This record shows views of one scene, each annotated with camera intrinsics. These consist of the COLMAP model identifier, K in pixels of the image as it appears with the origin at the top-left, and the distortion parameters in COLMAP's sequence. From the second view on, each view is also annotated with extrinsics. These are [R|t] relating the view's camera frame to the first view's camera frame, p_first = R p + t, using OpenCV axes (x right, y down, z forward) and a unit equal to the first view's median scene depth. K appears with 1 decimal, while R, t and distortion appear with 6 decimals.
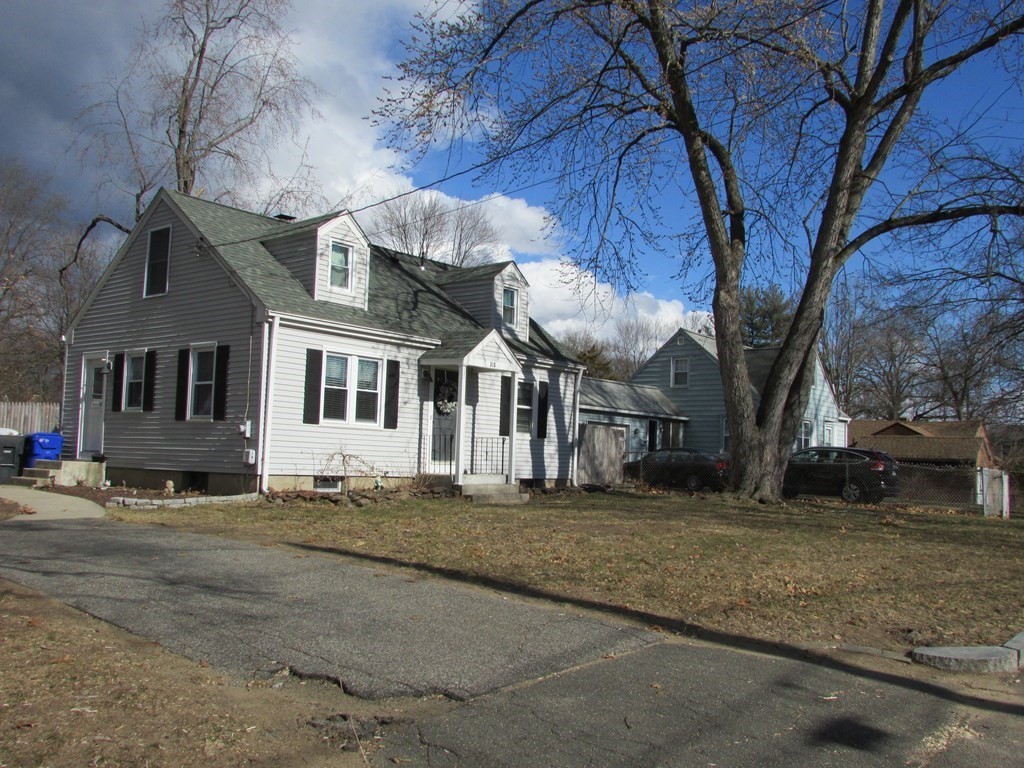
lens RADIAL K [[980.0, 0, 513.2], [0, 980.0, 382.2], [0, 0, 1]] dist [-0.095085, 0.000000]
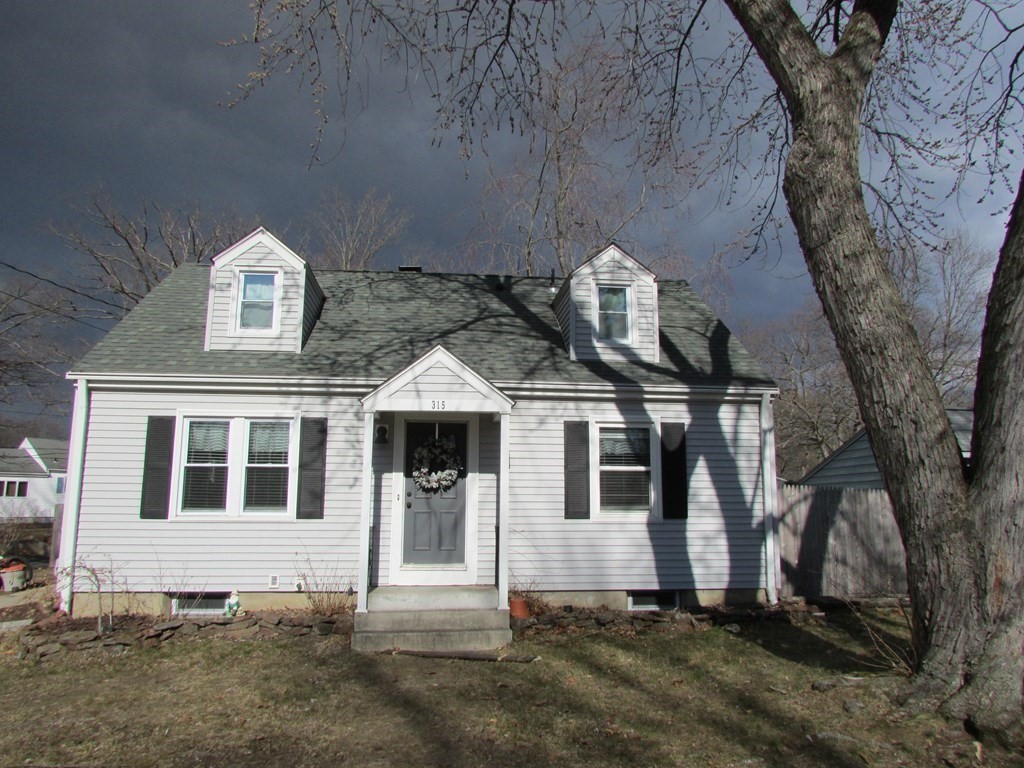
lens RADIAL K [[751.1, 0, 513.5], [0, 751.1, 398.9], [0, 0, 1]] dist [0.003022, -0.001293]
pose [[0.687542, -0.139096, -0.712697, 0.350674], [0.078542, 0.989969, -0.117441, 0.037489], [0.721884, 0.024769, 0.691571, 0.738855]]
